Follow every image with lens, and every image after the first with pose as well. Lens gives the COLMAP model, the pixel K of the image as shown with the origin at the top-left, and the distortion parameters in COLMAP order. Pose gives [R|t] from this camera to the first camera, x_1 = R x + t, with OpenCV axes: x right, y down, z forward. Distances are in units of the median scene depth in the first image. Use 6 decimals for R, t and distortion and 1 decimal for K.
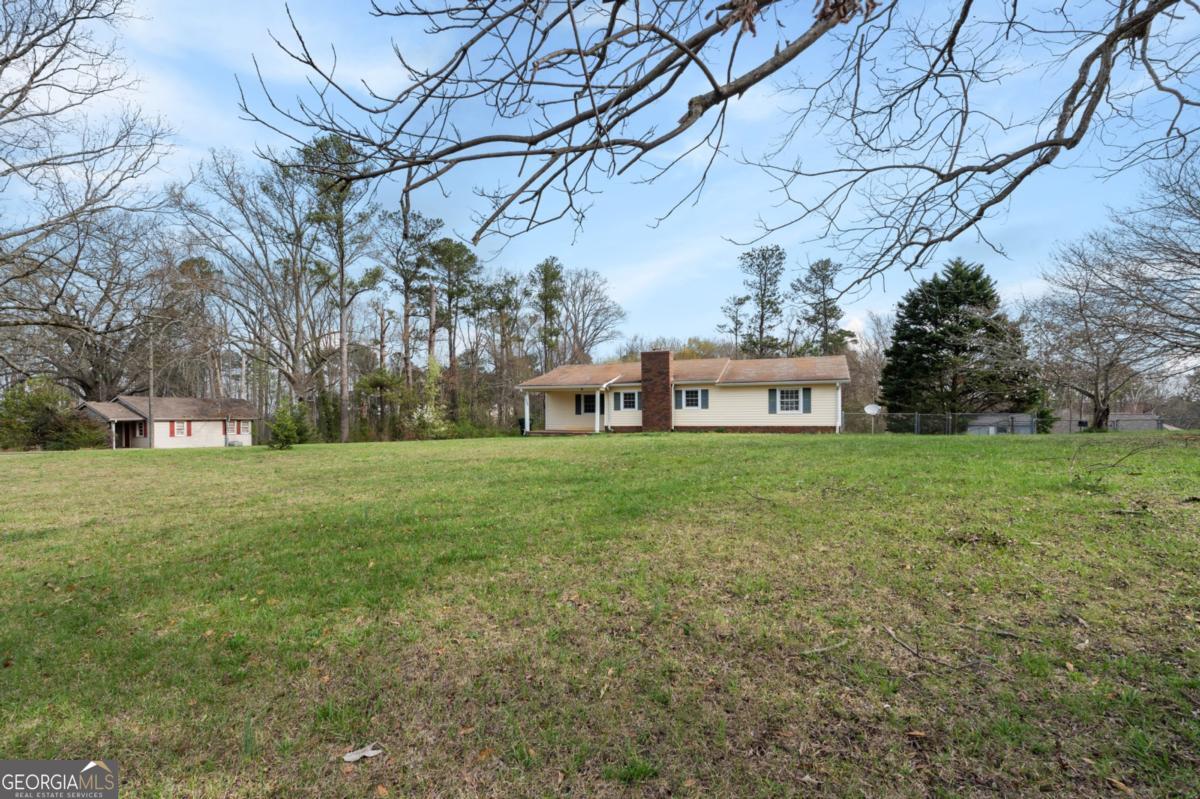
lens RADIAL K [[538.6, 0, 601.4], [0, 538.6, 413.4], [0, 0, 1]] dist [0.000815, 0.000129]
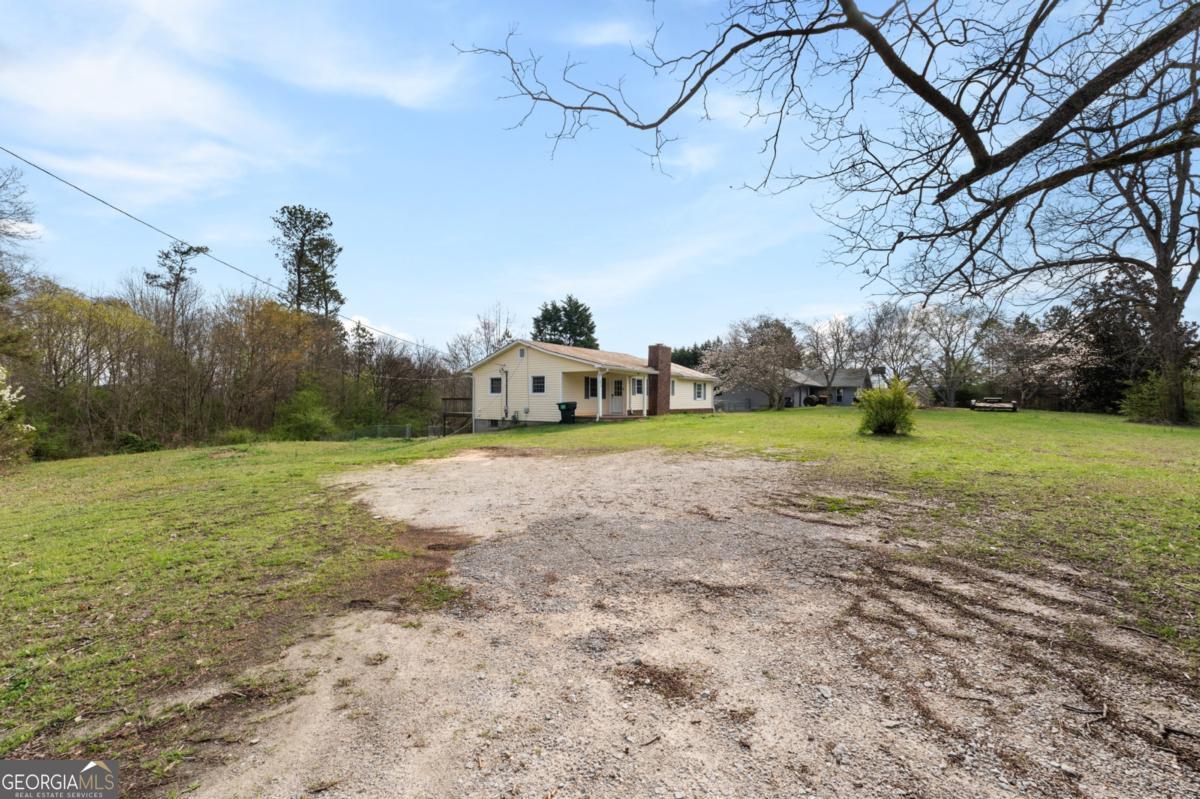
lens RADIAL K [[524.8, 0, 600.0], [0, 524.8, 399.5], [0, 0, 1]] dist [0.002686, 0.000252]
pose [[0.252957, 0.011149, 0.967413, -0.975514], [-0.007956, 0.999924, -0.009443, 0.012515], [-0.967445, -0.005308, 0.253027, 0.793403]]
